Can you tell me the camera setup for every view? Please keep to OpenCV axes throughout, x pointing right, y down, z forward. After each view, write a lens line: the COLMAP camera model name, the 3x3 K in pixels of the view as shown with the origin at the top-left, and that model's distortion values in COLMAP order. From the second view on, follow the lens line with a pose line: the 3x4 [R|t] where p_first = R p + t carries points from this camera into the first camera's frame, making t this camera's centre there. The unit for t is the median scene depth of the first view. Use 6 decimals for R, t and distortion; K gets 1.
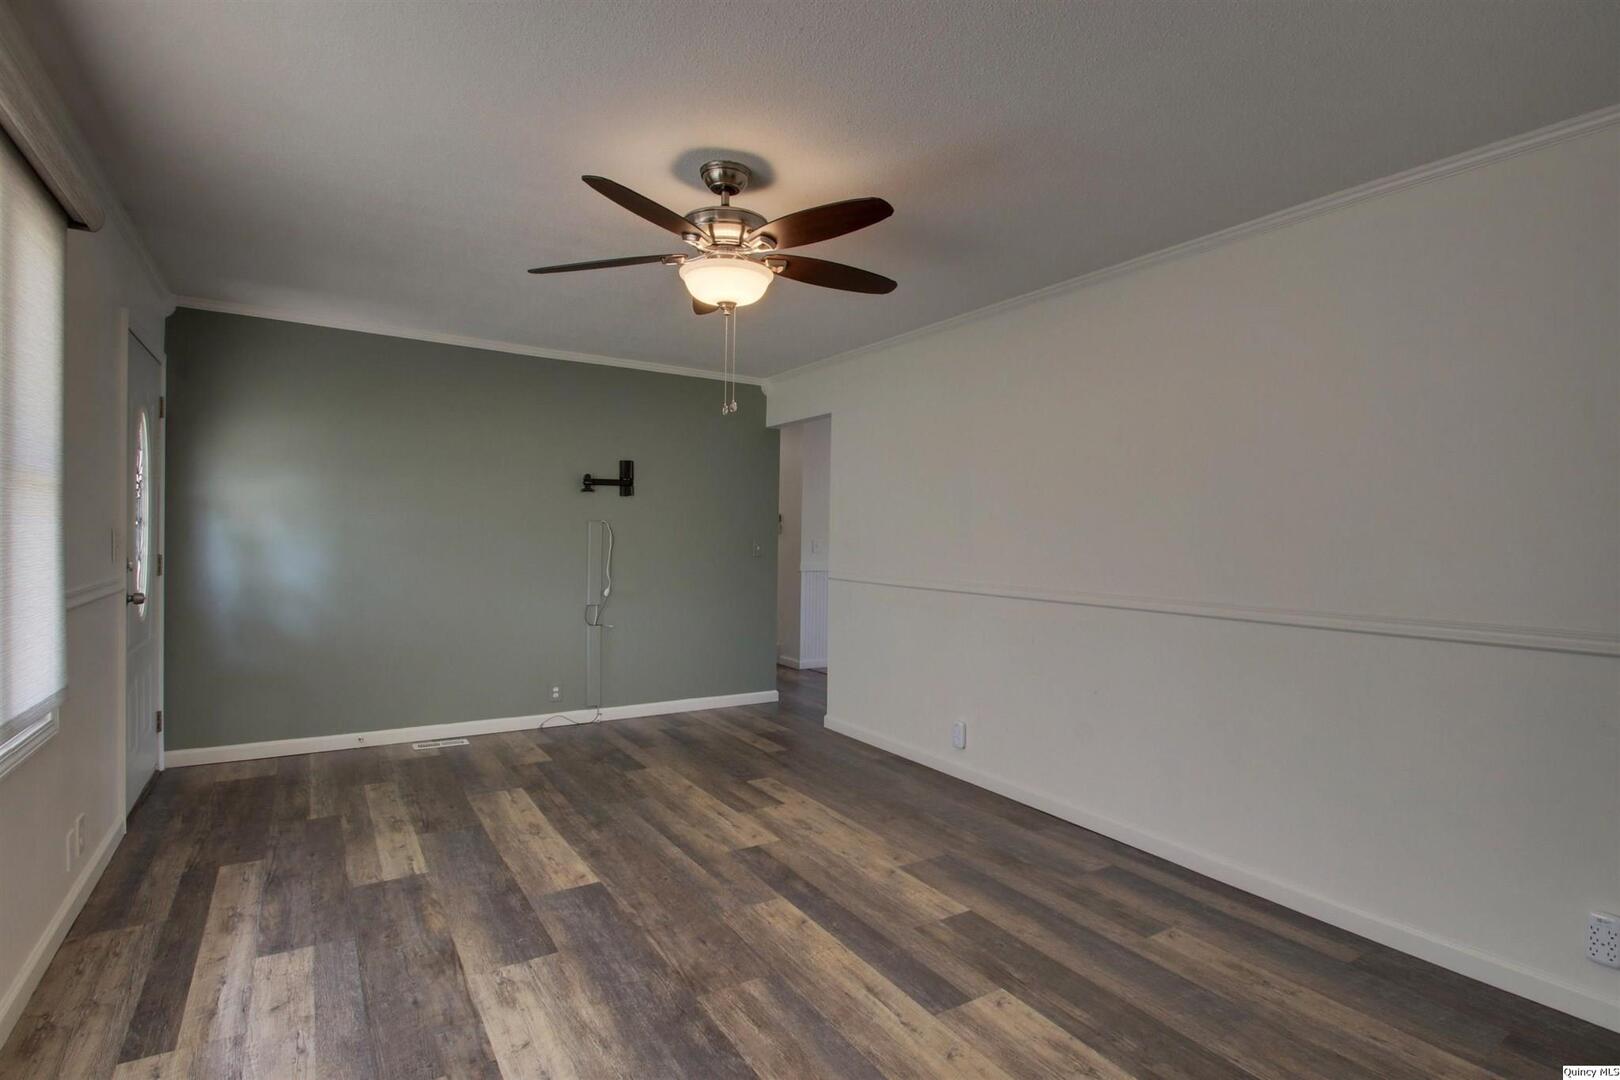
lens RADIAL K [[792.5, 0, 806.4], [0, 792.5, 548.1], [0, 0, 1]] dist [0.009303, -0.015283]
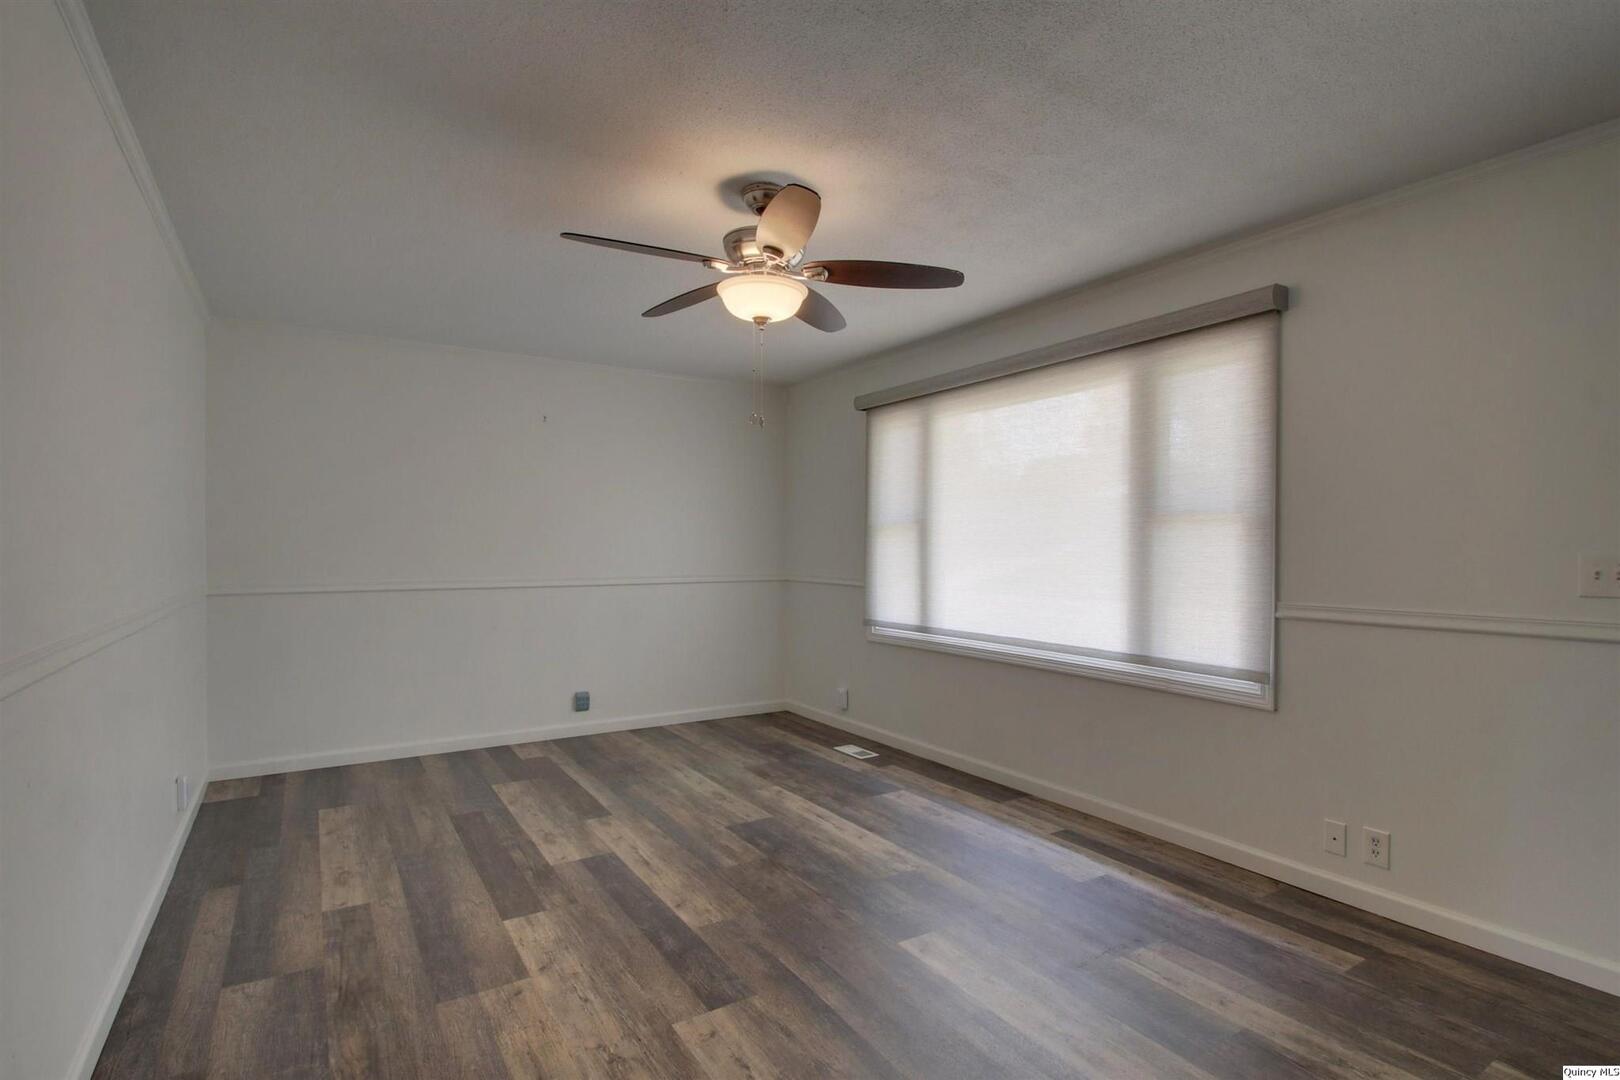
lens RADIAL K [[792.5, 0, 806.4], [0, 792.5, 548.1], [0, 0, 1]] dist [0.009303, -0.015283]
pose [[-0.999761, -0.021419, 0.004360, -0.163902], [-0.021337, 0.999608, 0.018146, -0.031968], [-0.004747, 0.018049, -0.999826, 1.980675]]
